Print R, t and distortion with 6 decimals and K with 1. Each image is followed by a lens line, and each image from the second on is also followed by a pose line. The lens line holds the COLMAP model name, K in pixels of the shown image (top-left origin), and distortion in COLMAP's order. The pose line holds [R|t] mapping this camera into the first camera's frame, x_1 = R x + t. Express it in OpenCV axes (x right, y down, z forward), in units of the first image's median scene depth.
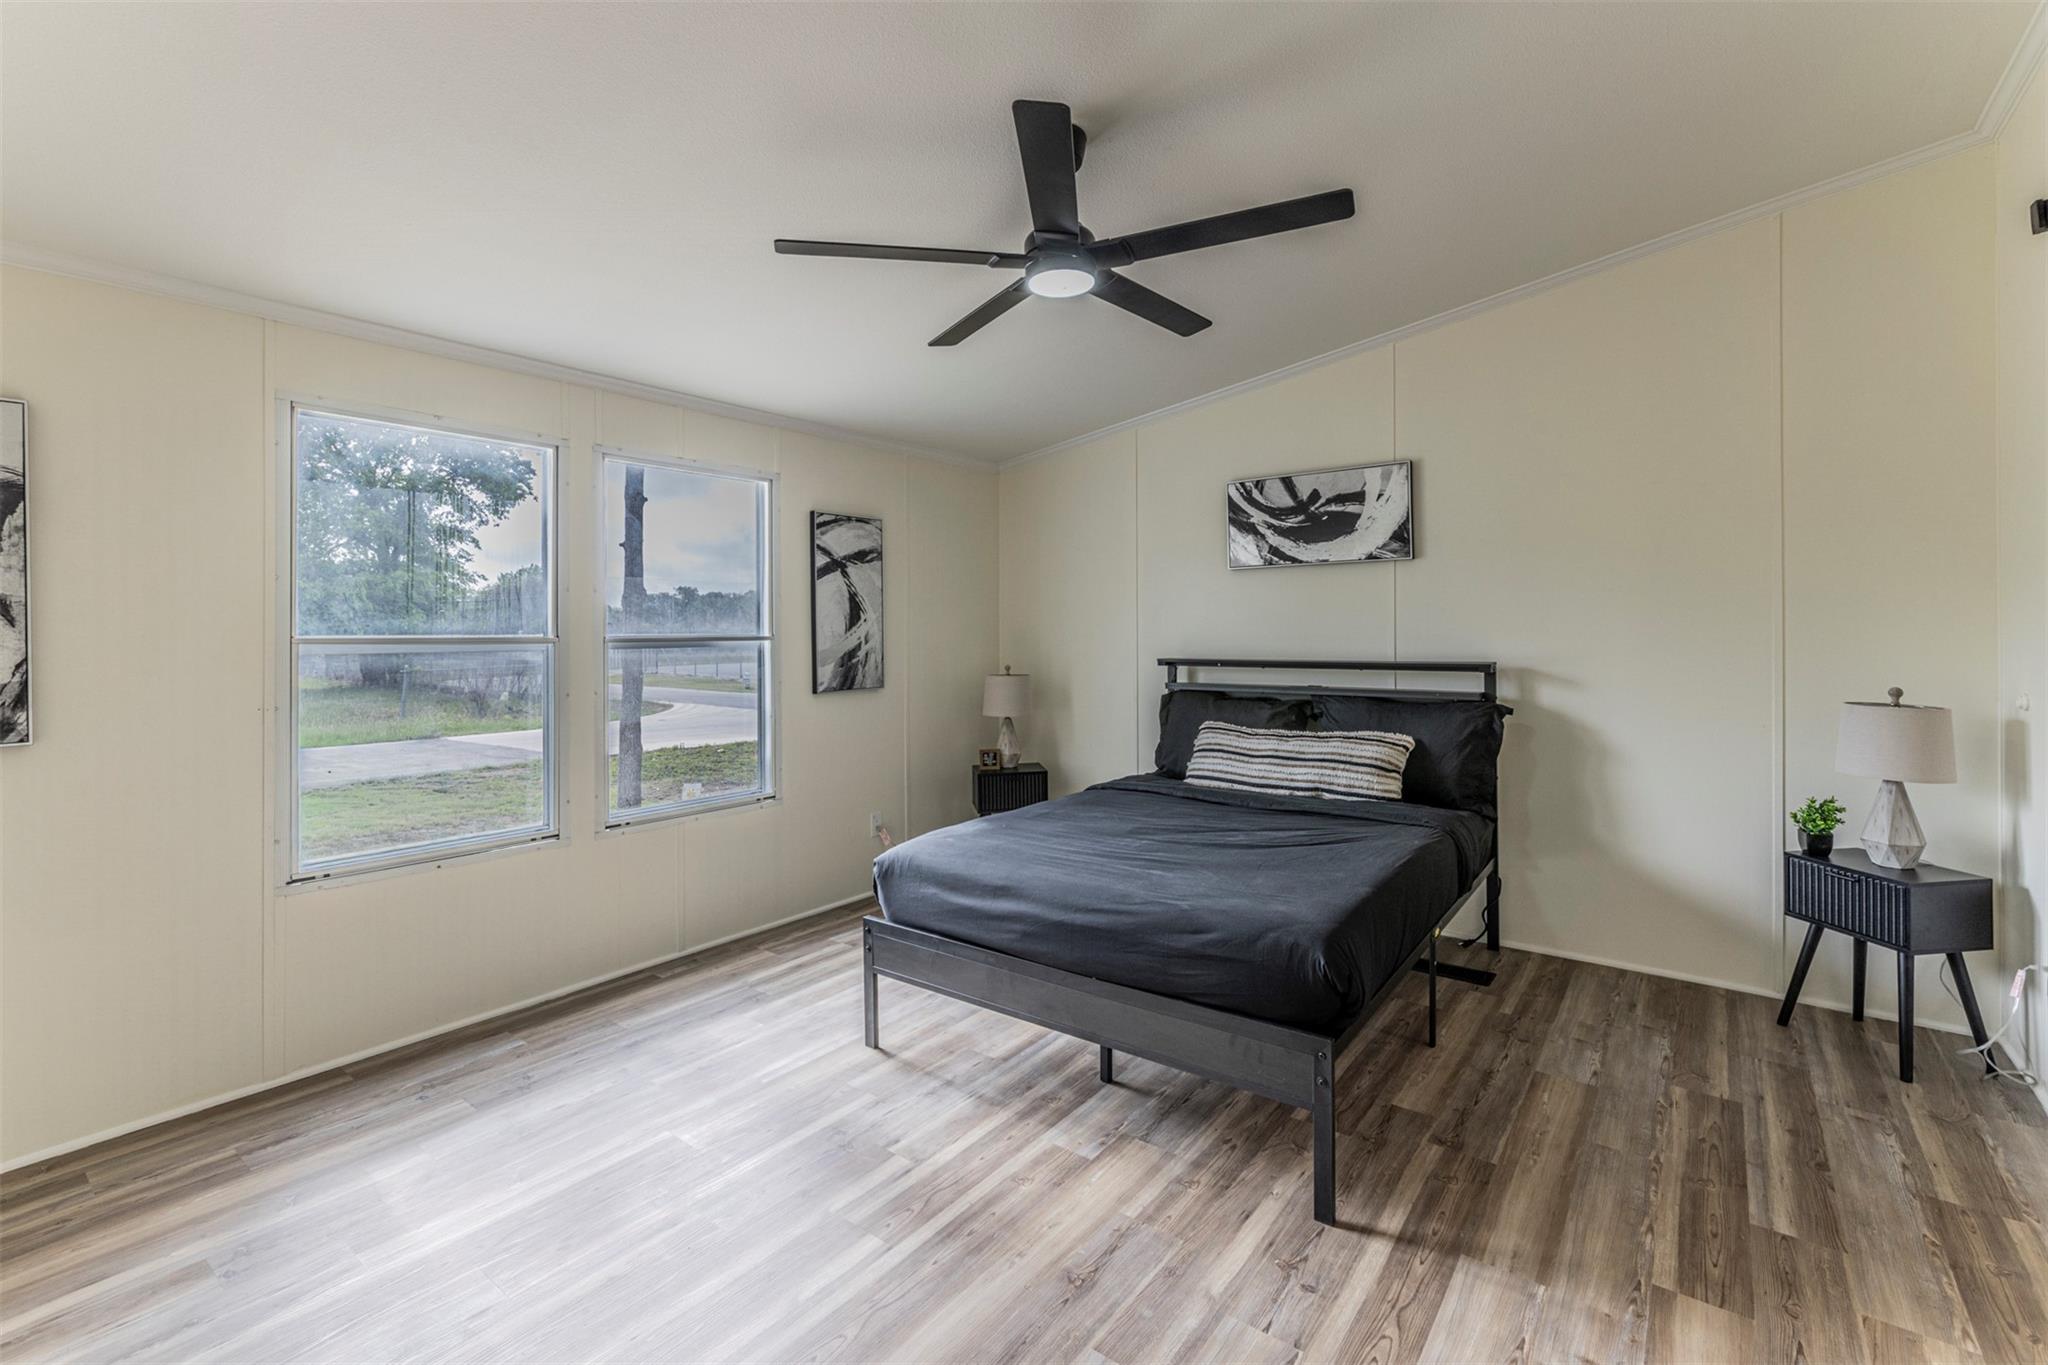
lens RADIAL K [[893.0, 0, 1025.3], [0, 893.0, 633.8], [0, 0, 1]] dist [0.001621, -0.000435]
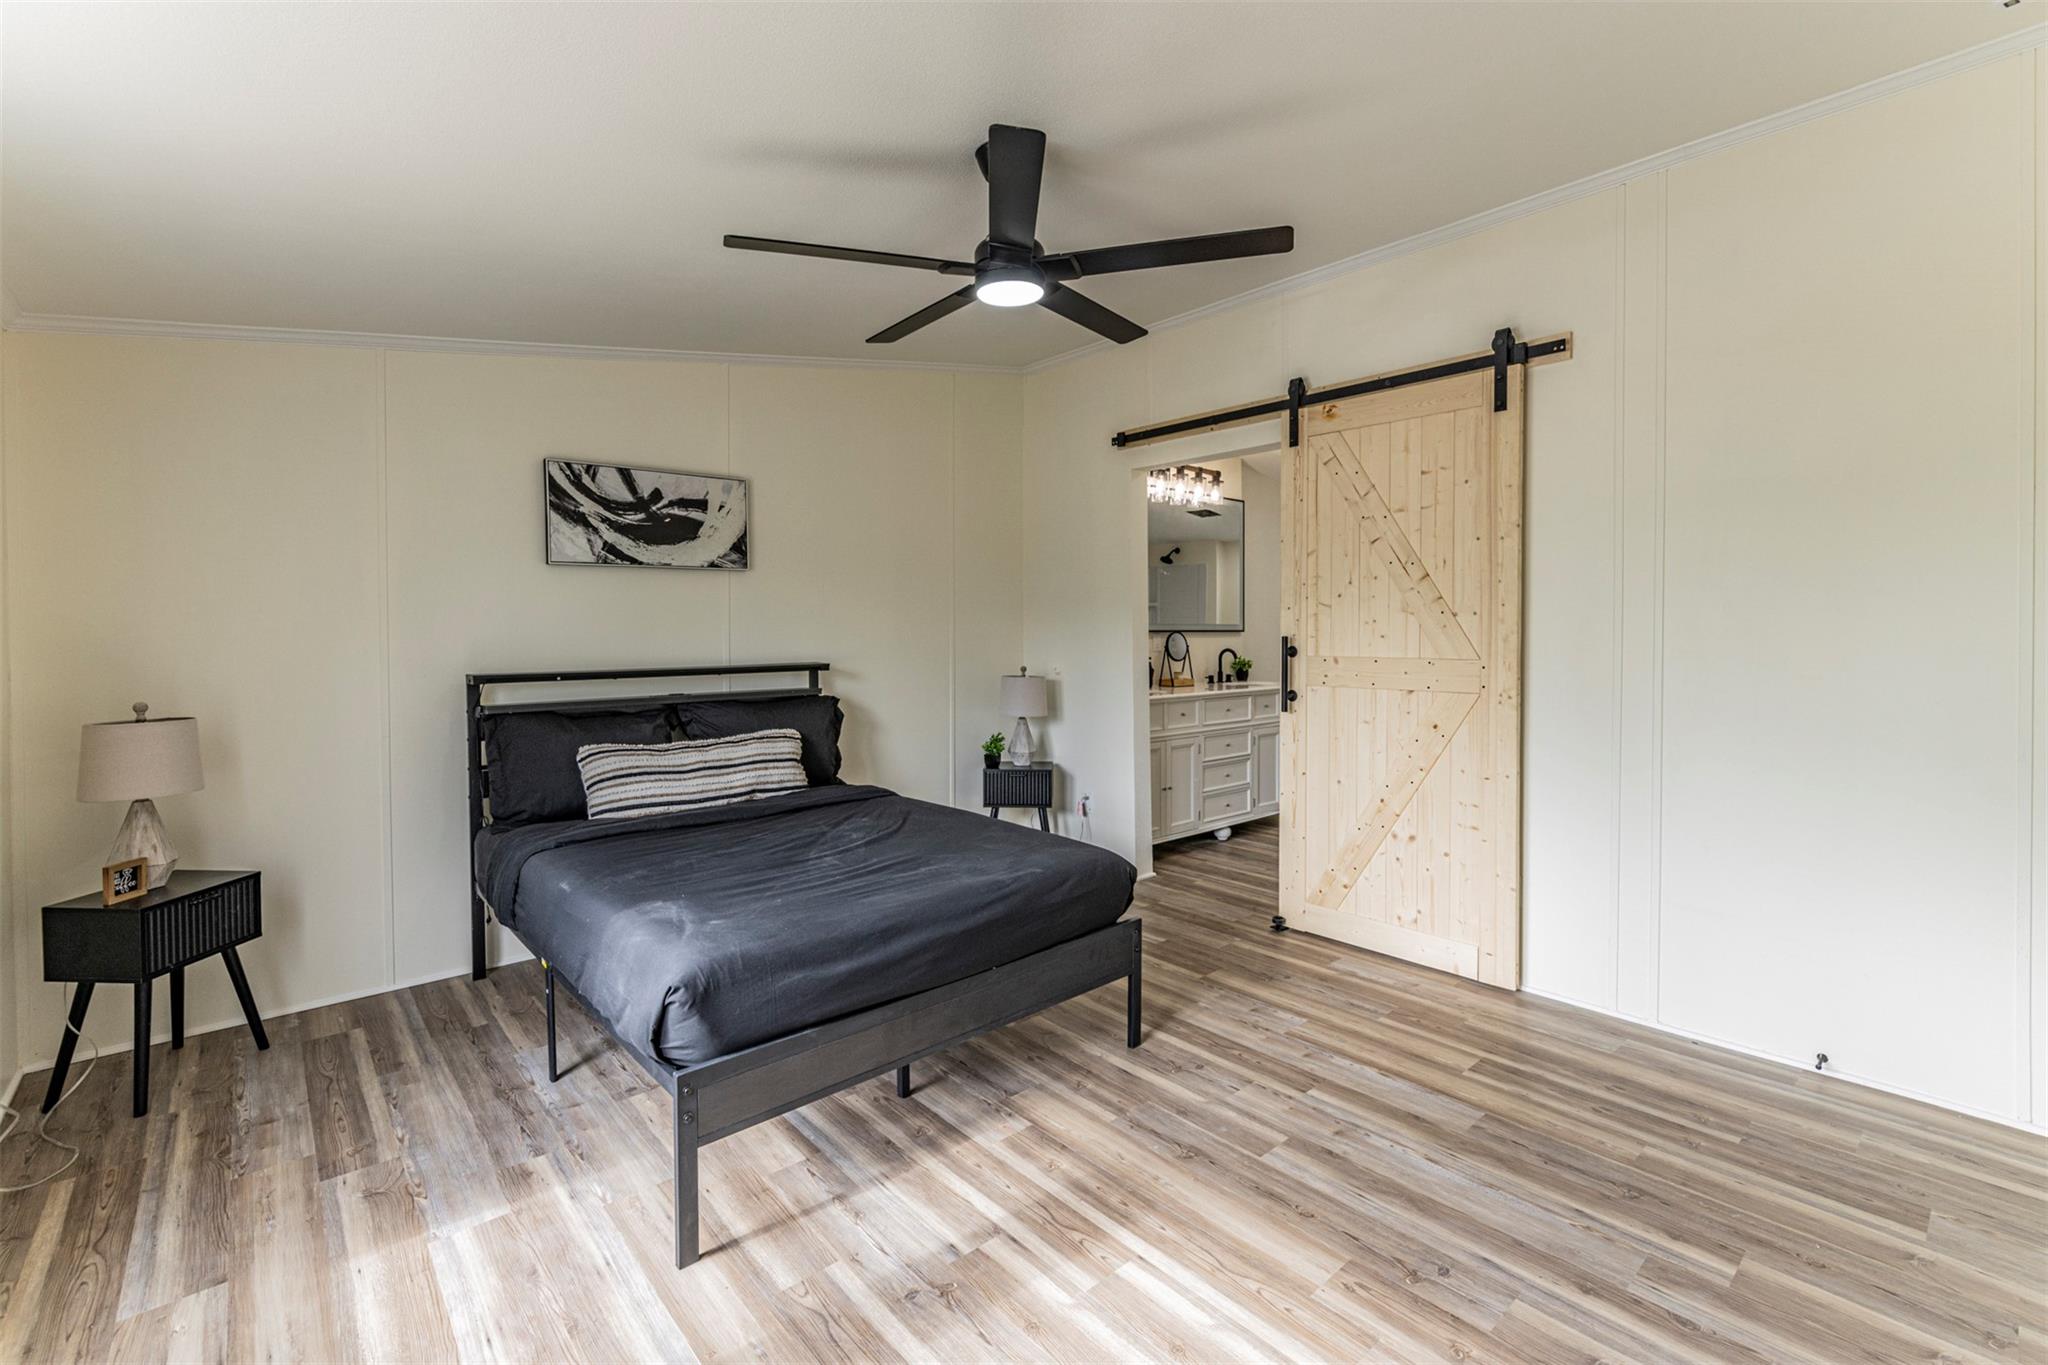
lens RADIAL K [[893.0, 0, 1025.3], [0, 893.0, 633.8], [0, 0, 1]] dist [0.001621, -0.000435]
pose [[0.195640, 0.008847, 0.980636, -0.552137], [0.017005, 0.999778, -0.012412, 0.011974], [-0.980528, 0.019104, 0.195447, 0.450069]]
